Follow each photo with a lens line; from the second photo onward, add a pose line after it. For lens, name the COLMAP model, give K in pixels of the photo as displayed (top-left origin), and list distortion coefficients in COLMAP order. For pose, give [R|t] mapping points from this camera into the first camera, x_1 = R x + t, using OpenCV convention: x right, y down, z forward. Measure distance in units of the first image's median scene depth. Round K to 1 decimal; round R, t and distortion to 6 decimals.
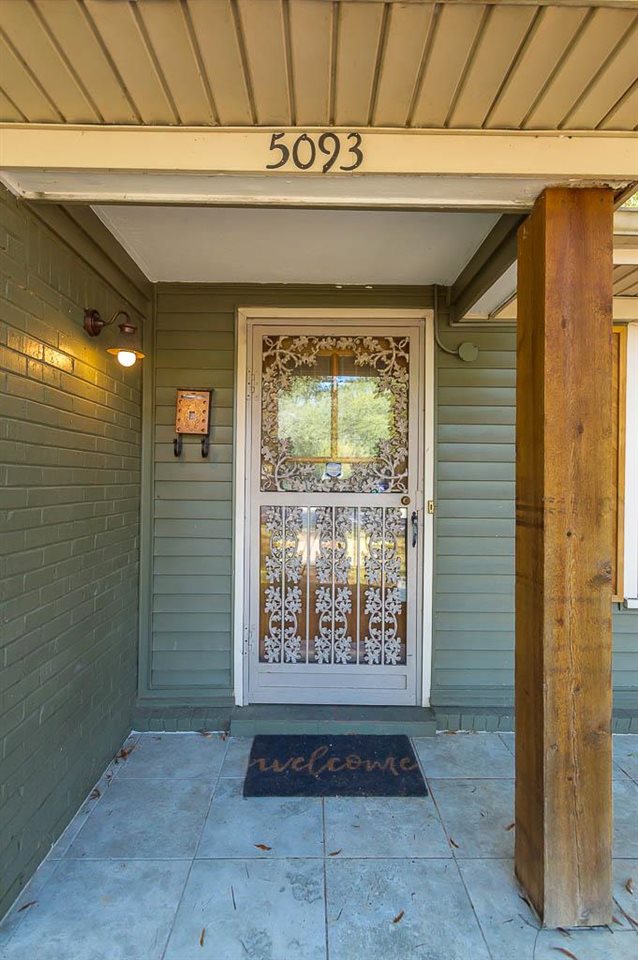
lens RADIAL K [[494.6, 0, 317.4], [0, 494.6, 473.4], [0, 0, 1]] dist [0.001255, -0.000627]
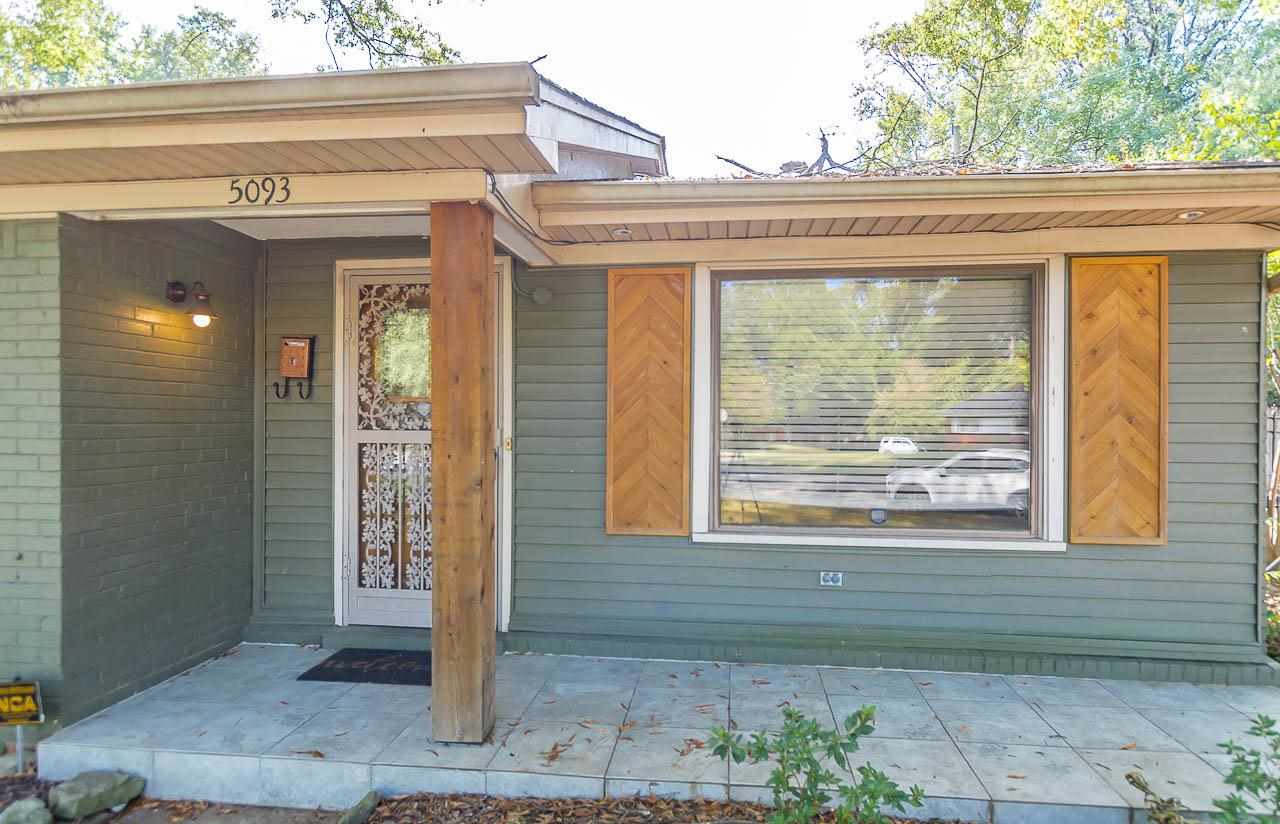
lens RADIAL K [[724.6, 0, 643.6], [0, 724.6, 420.3], [0, 0, 1]] dist [-0.003881, -0.003442]
pose [[0.992924, -0.005623, -0.118620, 0.703399], [0.006935, 0.999919, 0.010653, 0.003276], [0.118550, -0.011400, 0.992883, -0.504776]]
